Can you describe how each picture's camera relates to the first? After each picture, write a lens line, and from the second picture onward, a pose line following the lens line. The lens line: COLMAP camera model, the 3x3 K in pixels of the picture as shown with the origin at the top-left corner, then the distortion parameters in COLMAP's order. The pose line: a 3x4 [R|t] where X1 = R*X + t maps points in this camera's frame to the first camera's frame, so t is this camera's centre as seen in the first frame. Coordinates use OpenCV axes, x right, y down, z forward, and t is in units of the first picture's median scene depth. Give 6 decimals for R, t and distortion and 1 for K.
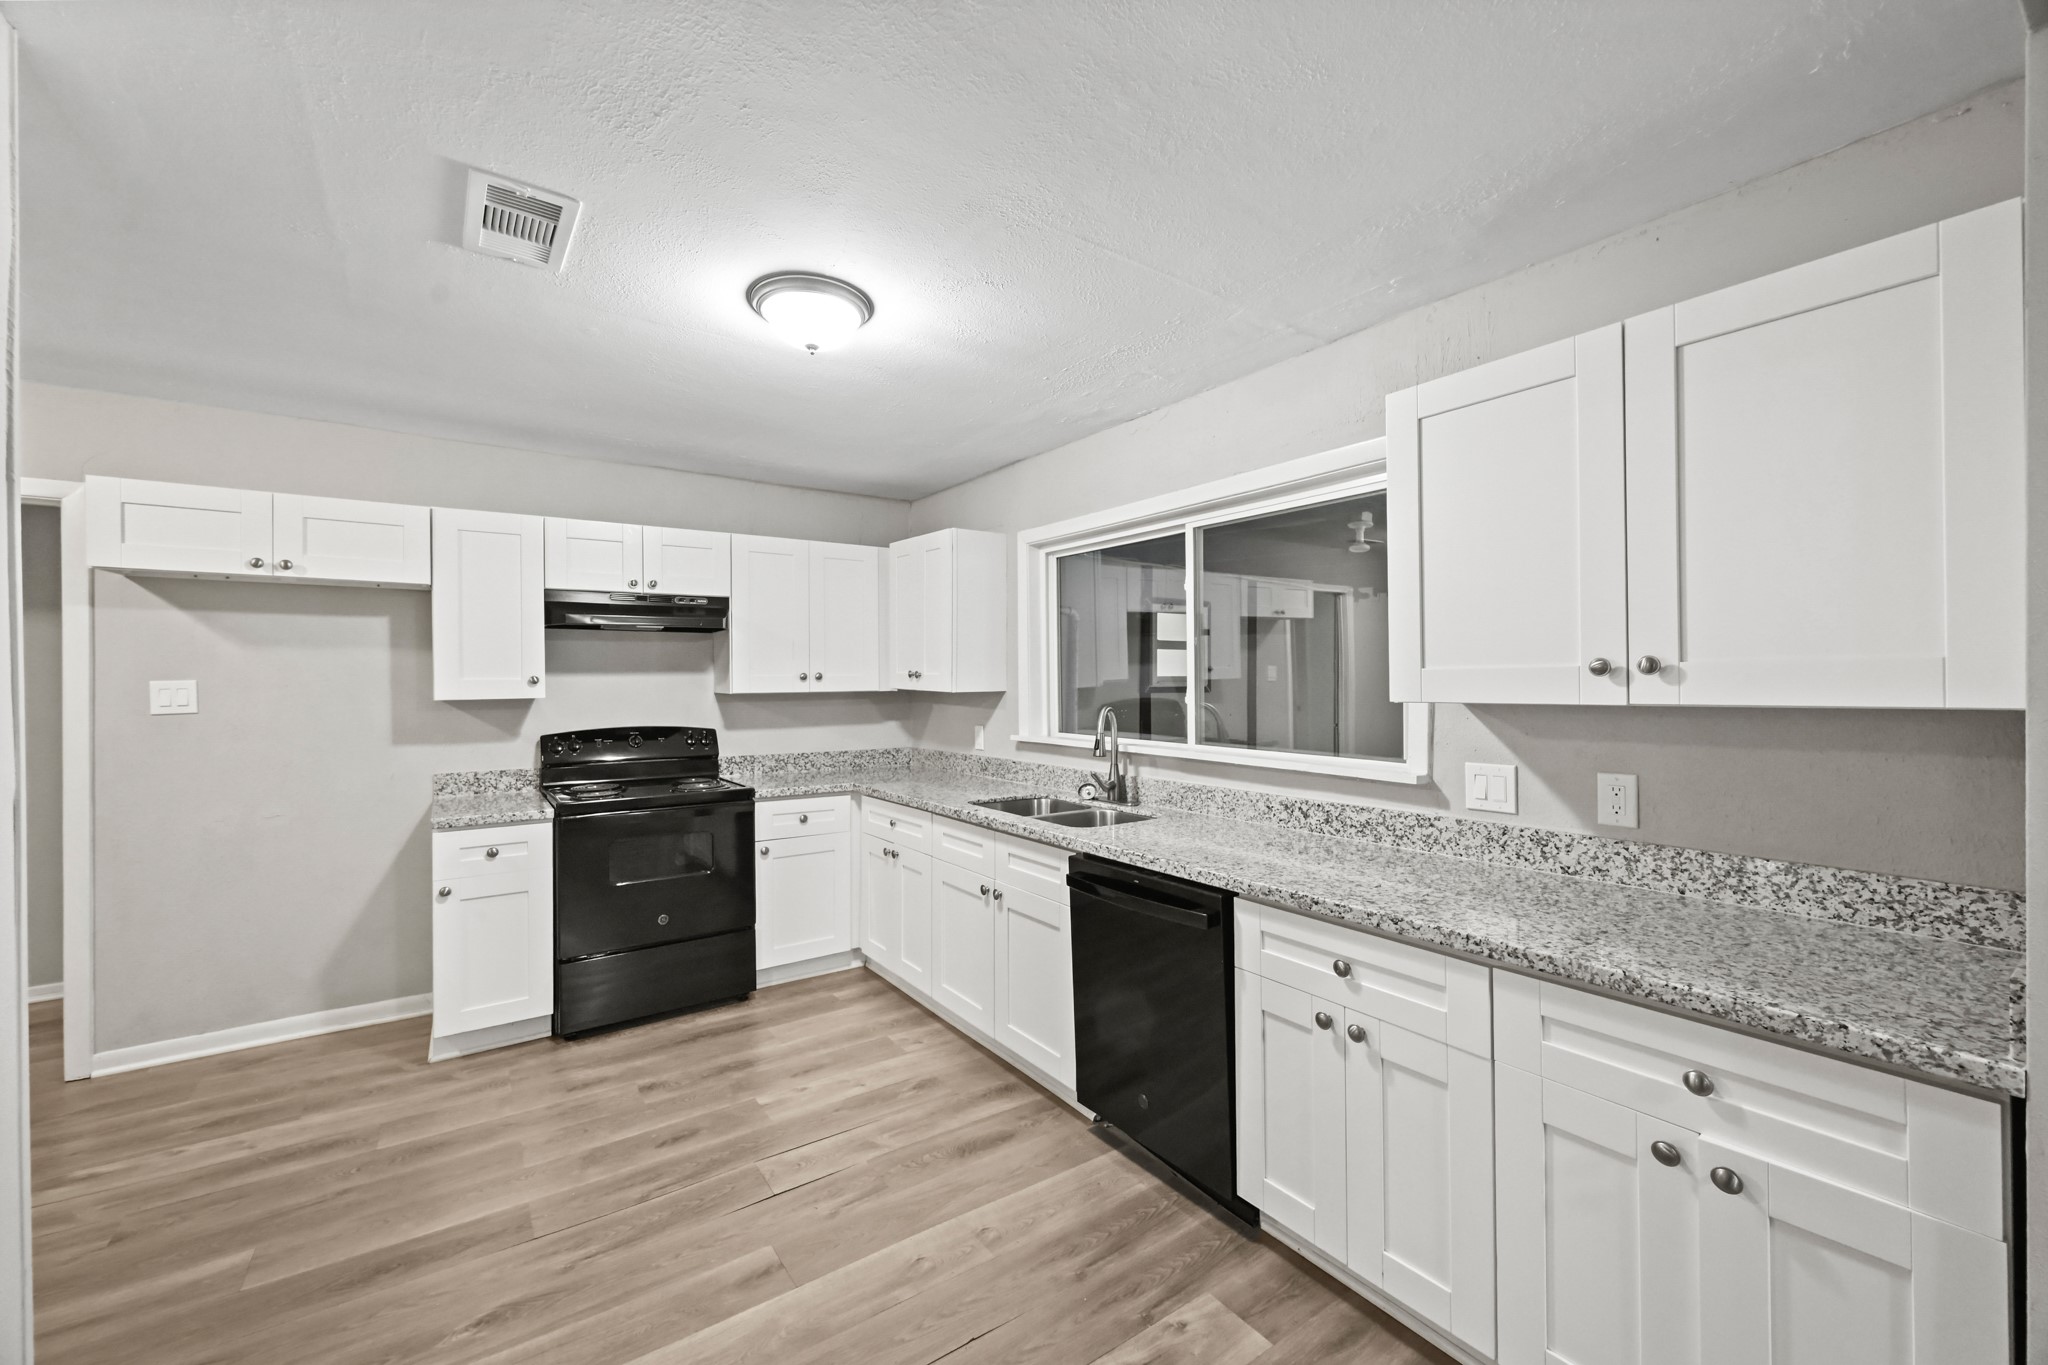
lens RADIAL K [[815.2, 0, 1024.0], [0, 815.2, 682.5], [0, 0, 1]] dist [0.000592, -0.000126]
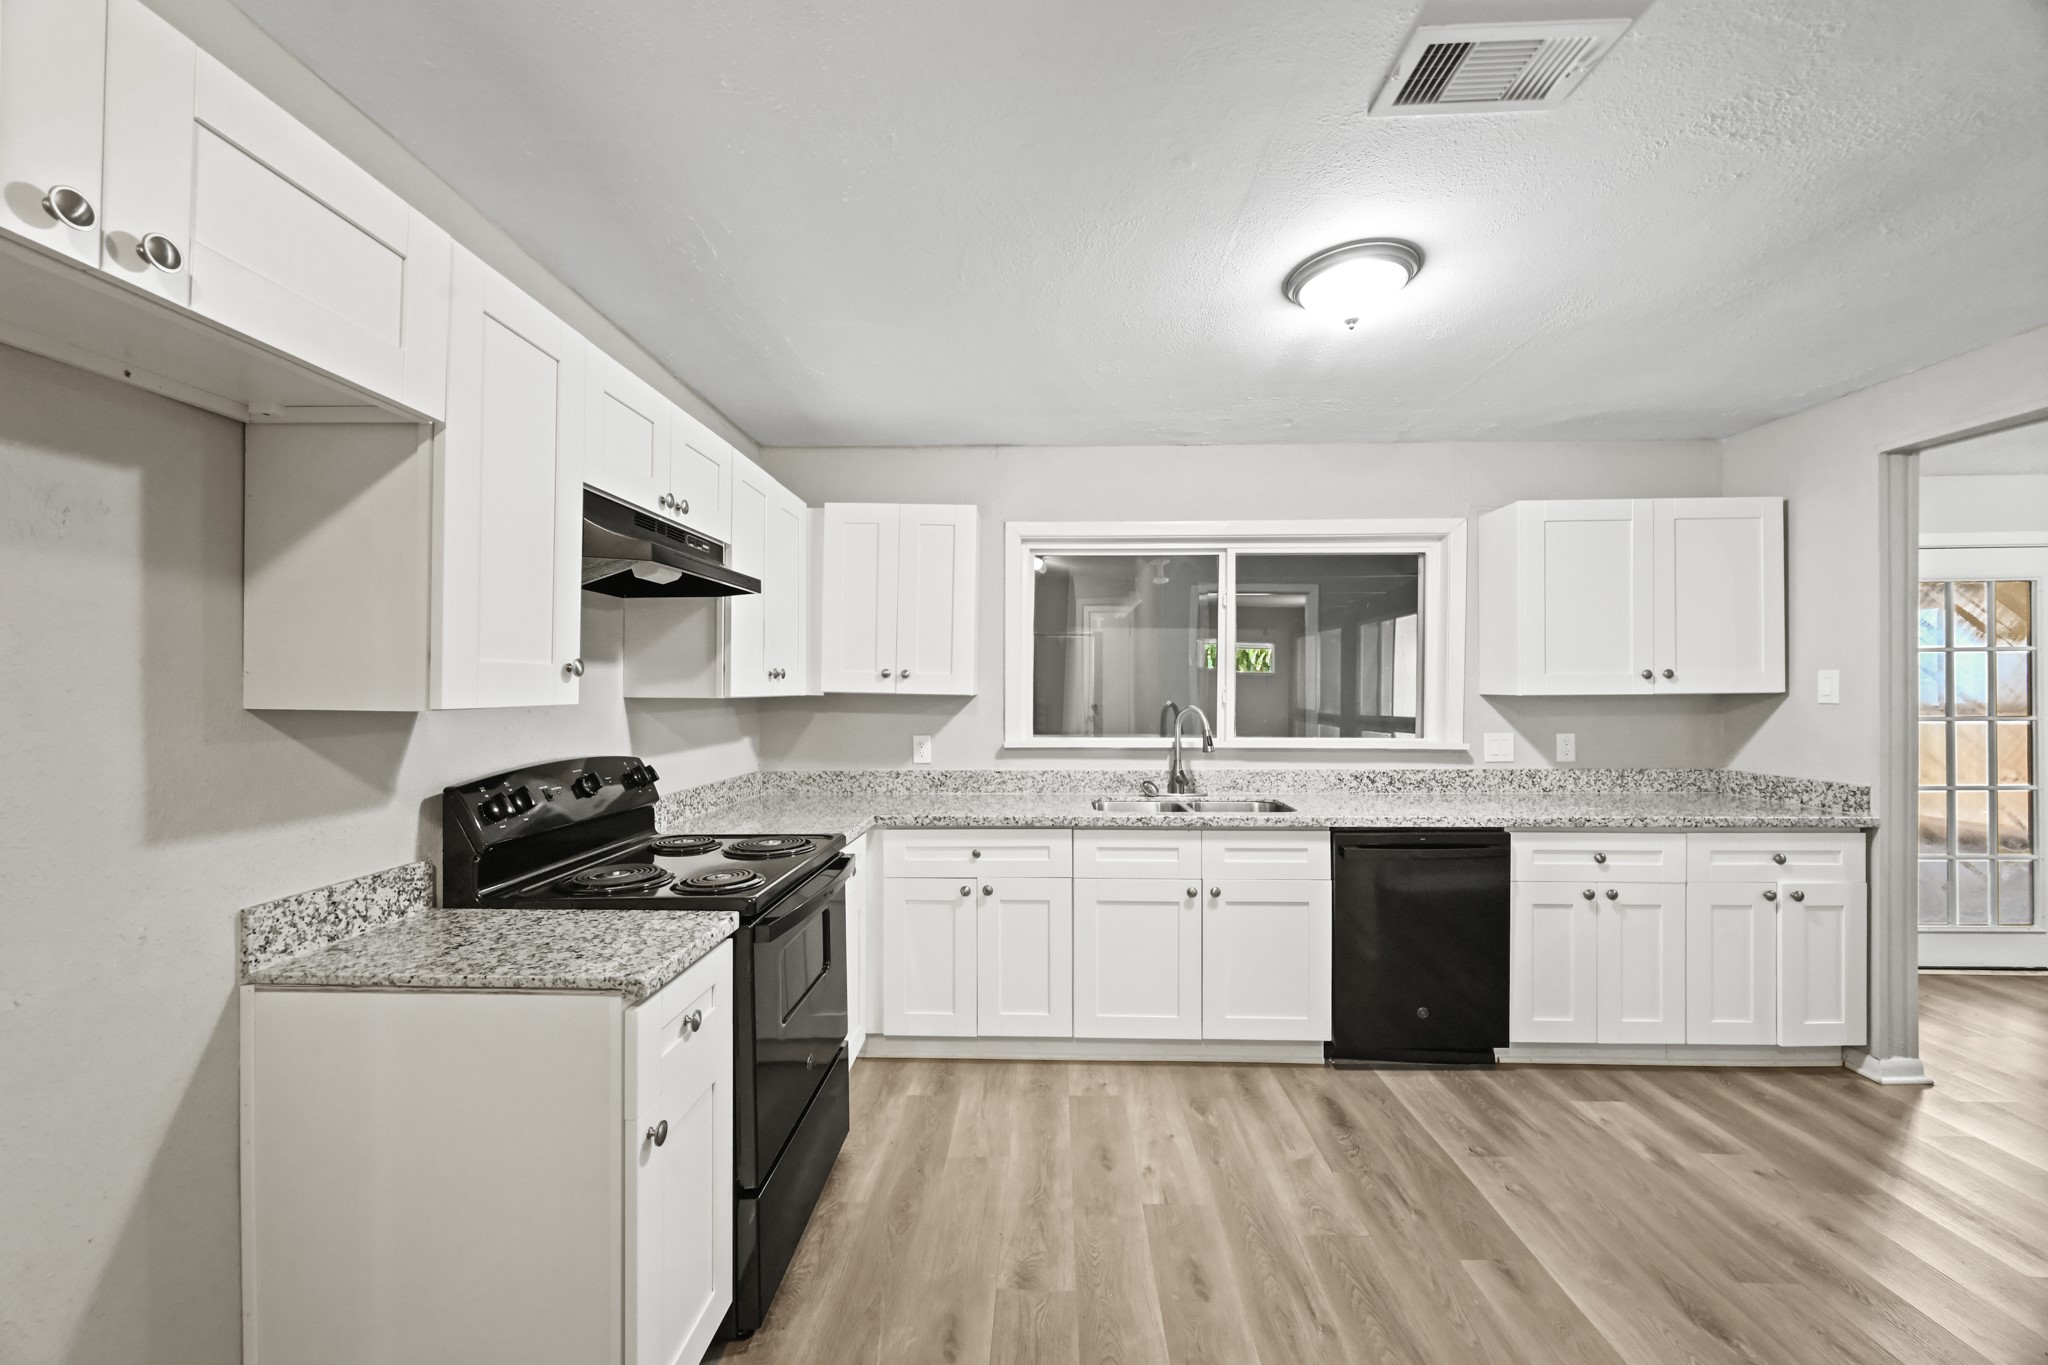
lens RADIAL K [[805.9, 0, 1021.3], [0, 805.9, 688.7], [0, 0, 1]] dist [0.000552, 0.000240]
pose [[0.601059, 0.006486, 0.799179, -1.107422], [0.001860, 0.999953, -0.009514, 0.019667], [-0.799203, 0.007205, 0.601018, 0.669506]]
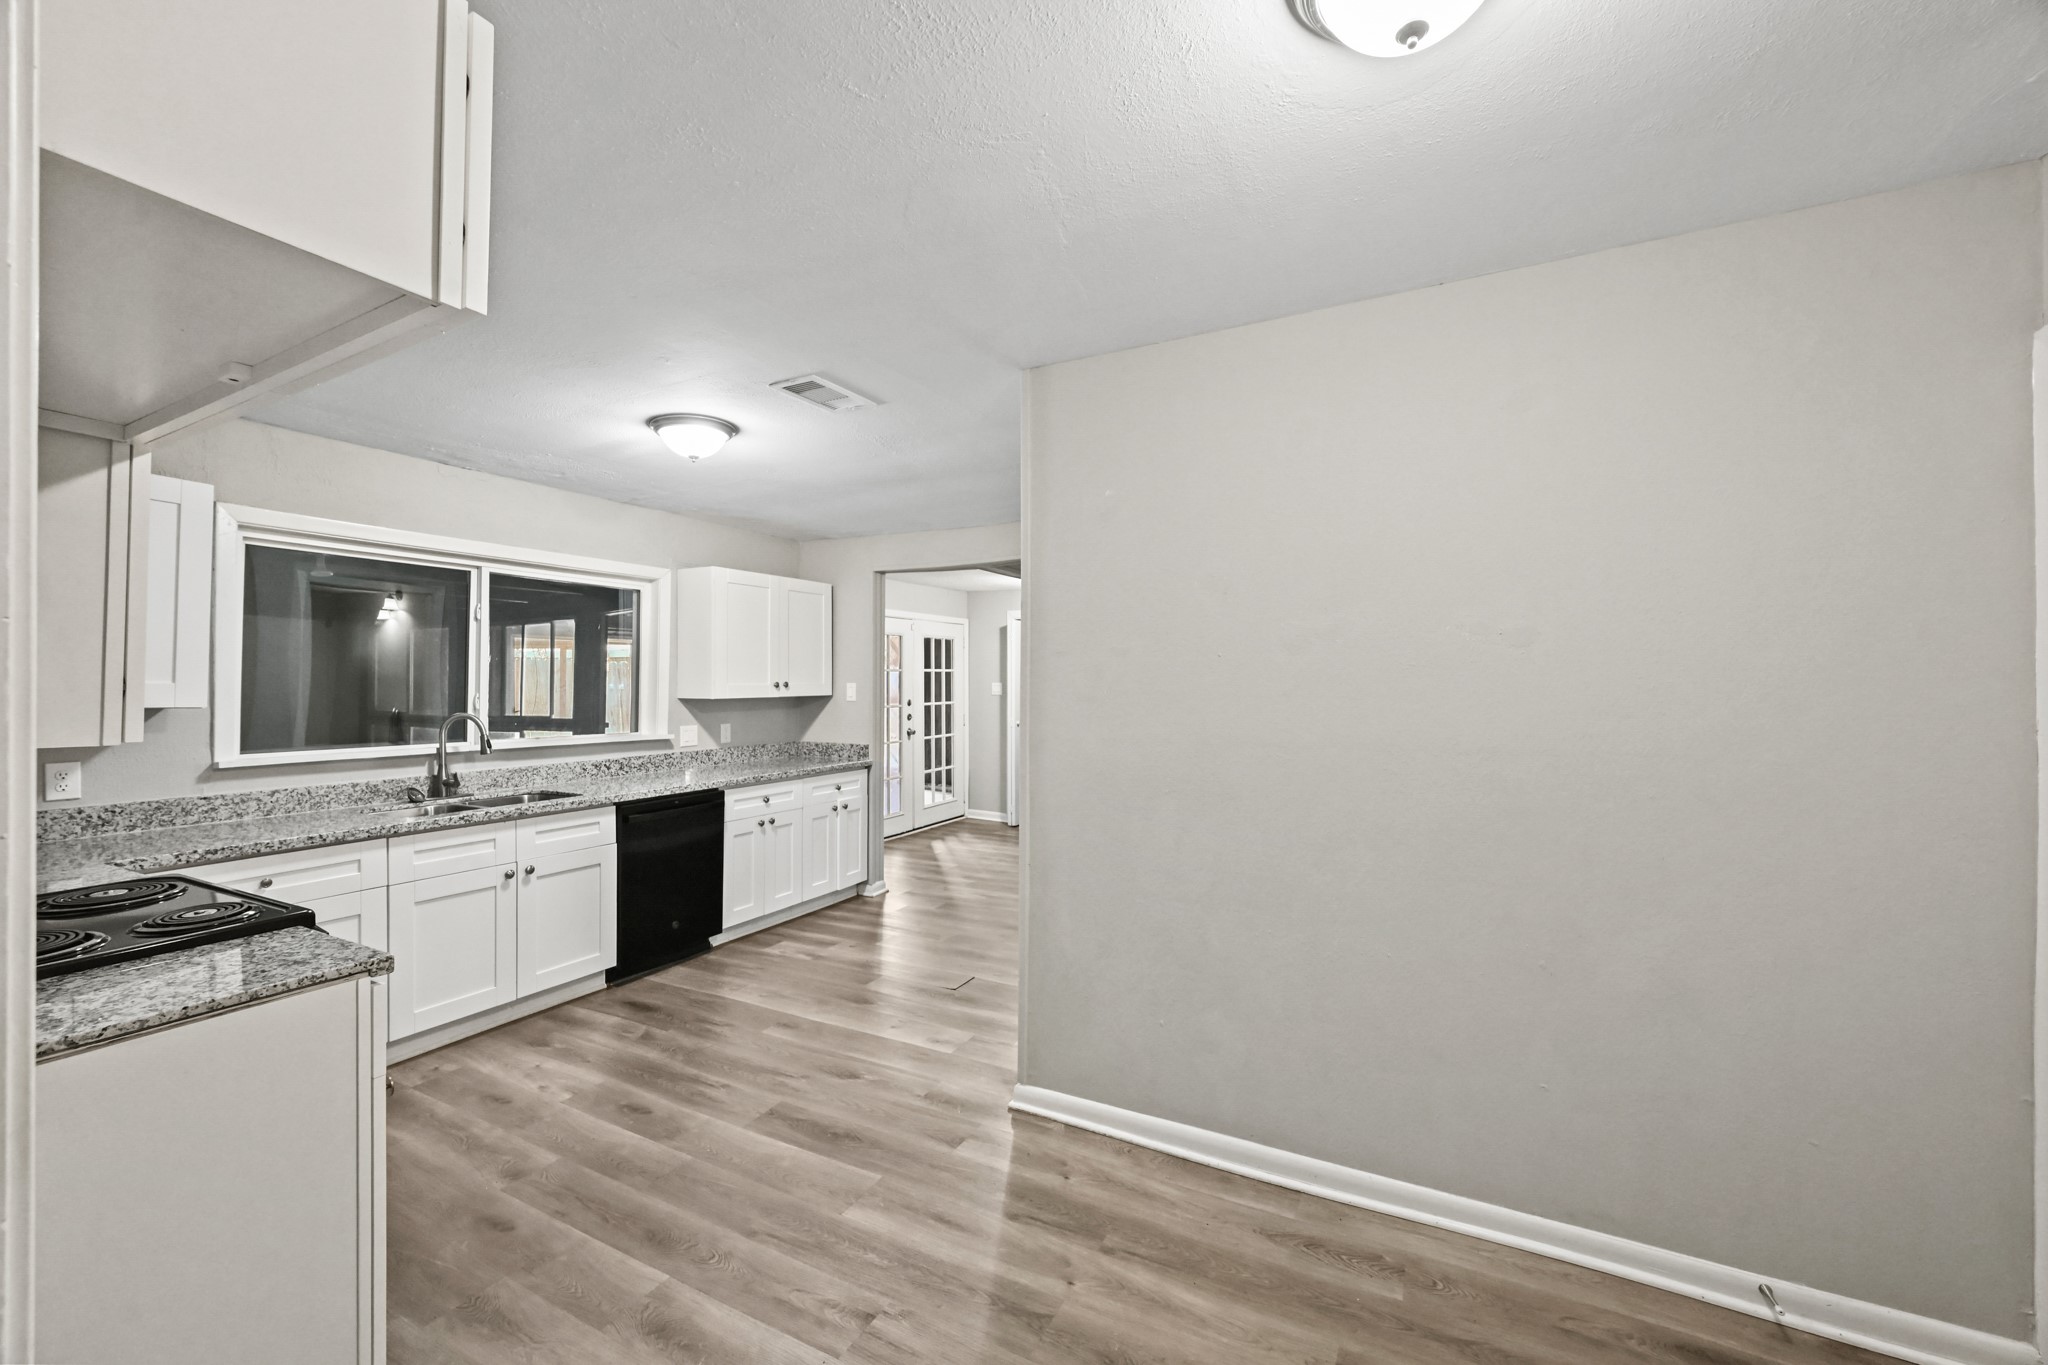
lens RADIAL K [[805.9, 0, 1021.3], [0, 805.9, 688.7], [0, 0, 1]] dist [0.000552, 0.000240]
pose [[-0.454596, 0.001774, 0.890696, -1.599689], [0.007127, 0.999973, 0.001646, -0.002086], [-0.890669, 0.007096, -0.454596, 1.013266]]
